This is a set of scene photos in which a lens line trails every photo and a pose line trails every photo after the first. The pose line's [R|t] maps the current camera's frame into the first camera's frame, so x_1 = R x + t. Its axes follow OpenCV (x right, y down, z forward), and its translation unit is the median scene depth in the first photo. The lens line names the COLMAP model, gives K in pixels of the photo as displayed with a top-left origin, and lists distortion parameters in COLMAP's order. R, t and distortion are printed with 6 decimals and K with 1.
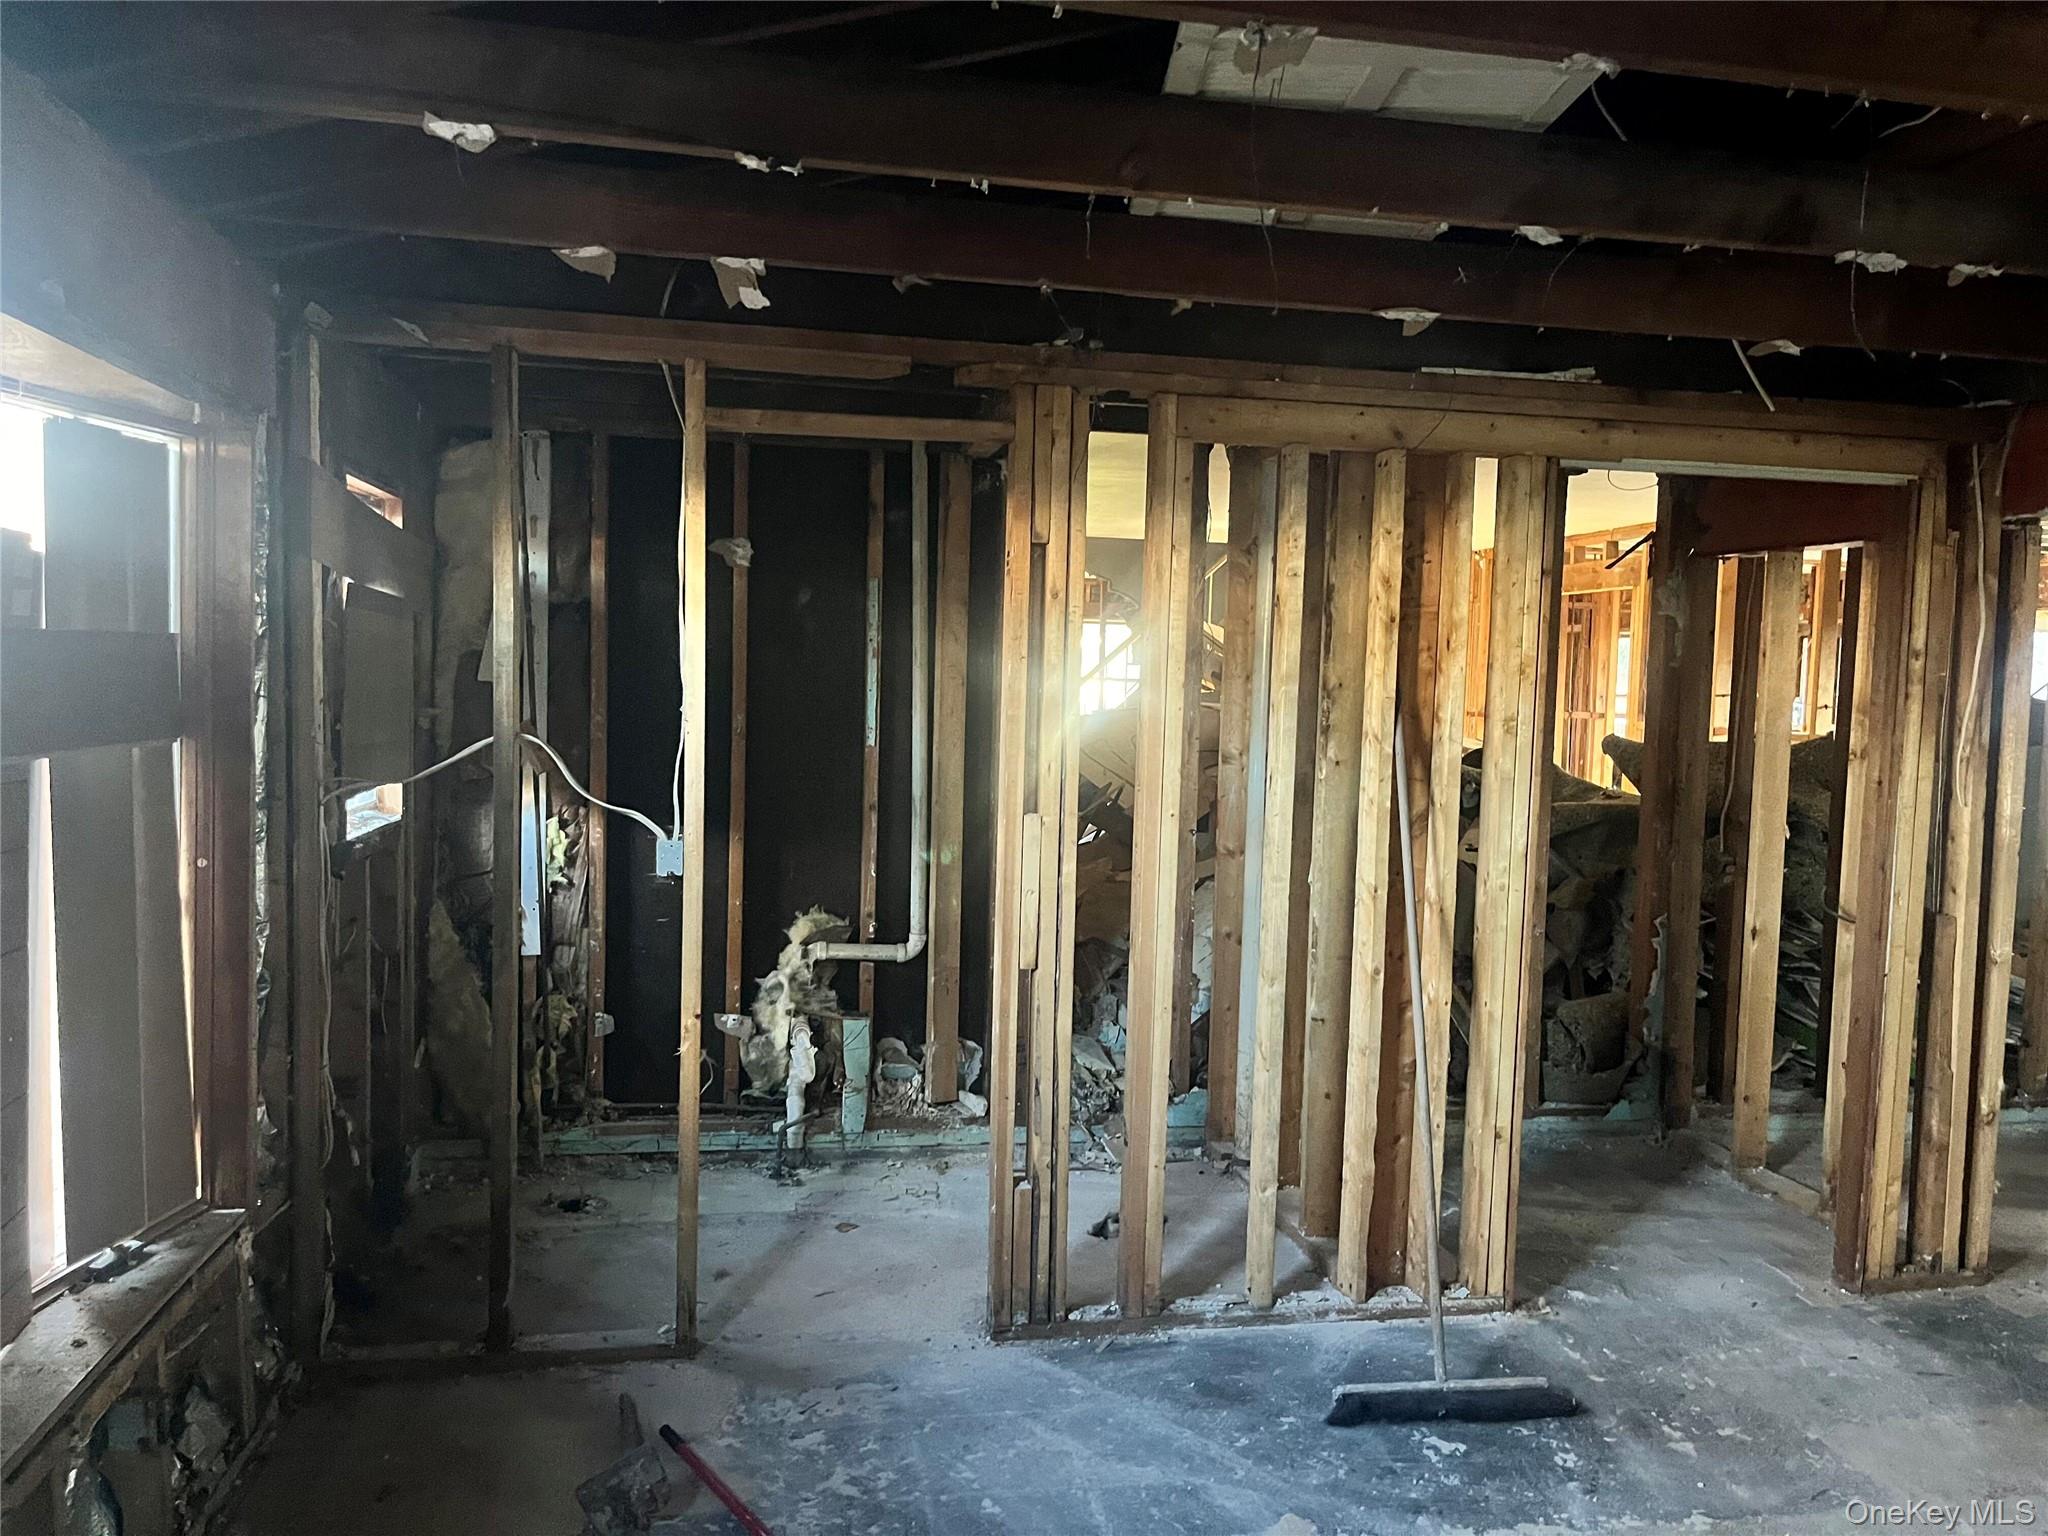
lens RADIAL K [[1541.3, 0, 1020.9], [0, 1541.3, 803.1], [0, 0, 1]] dist [0.057001, -0.074461]
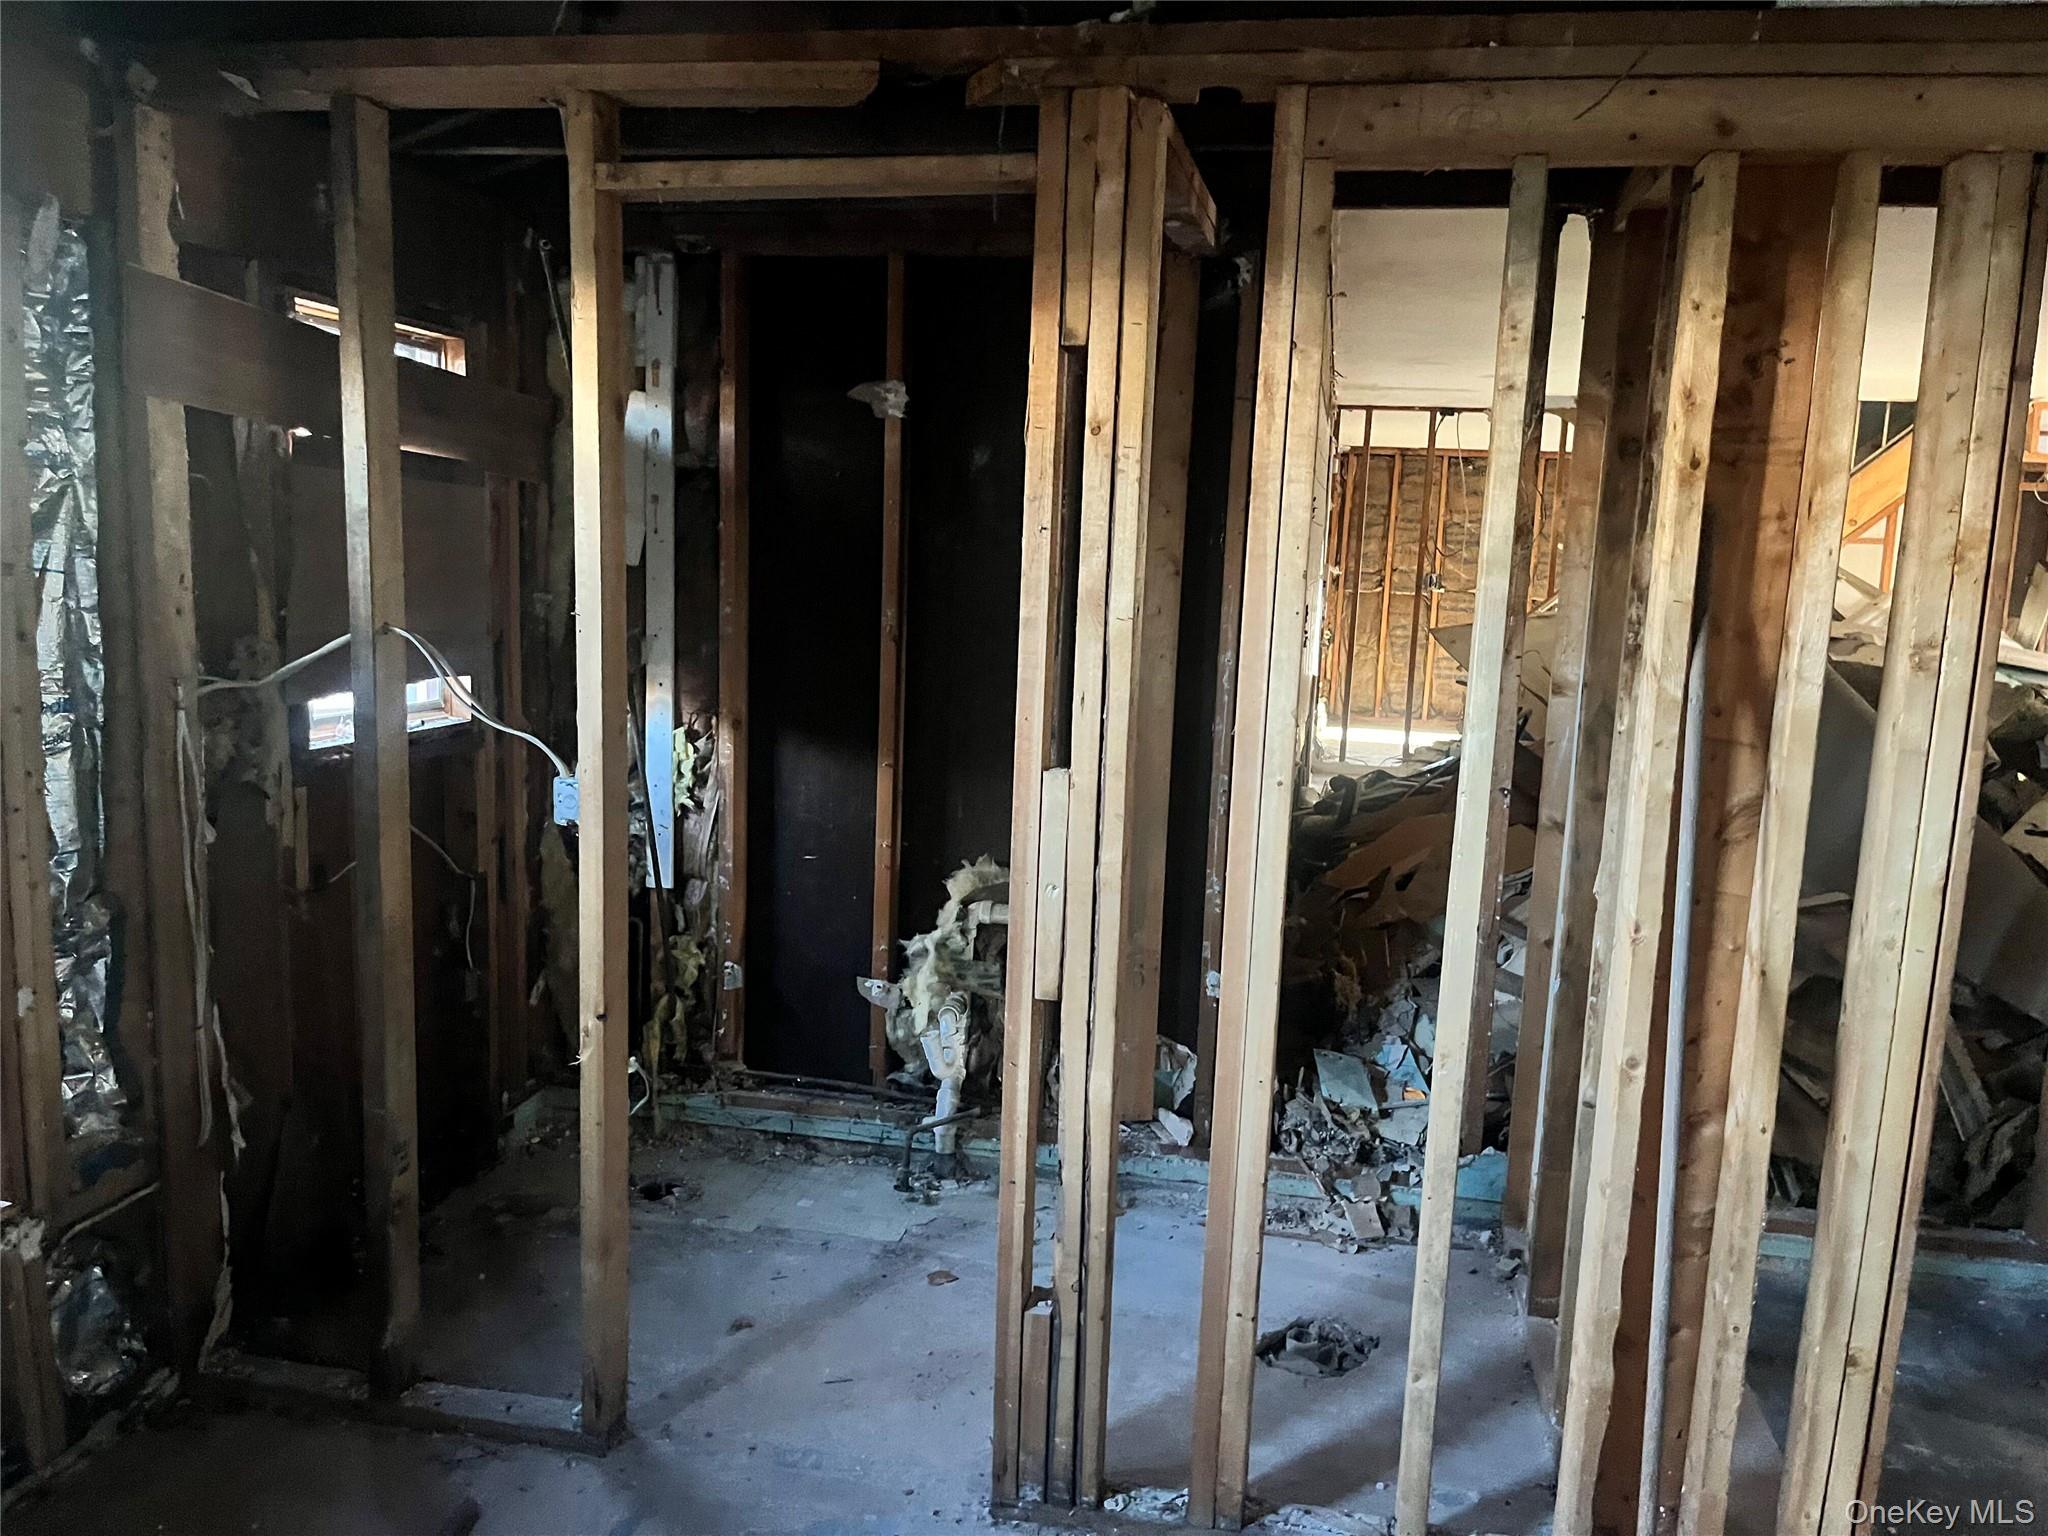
lens RADIAL K [[1541.3, 0, 1020.9], [0, 1541.3, 803.1], [0, 0, 1]] dist [0.057001, -0.074461]
pose [[0.928051, 0.067276, -0.366327, 0.181419], [-0.042651, 0.996277, 0.074914, -0.020893], [0.370003, -0.053900, 0.927466, 0.293918]]
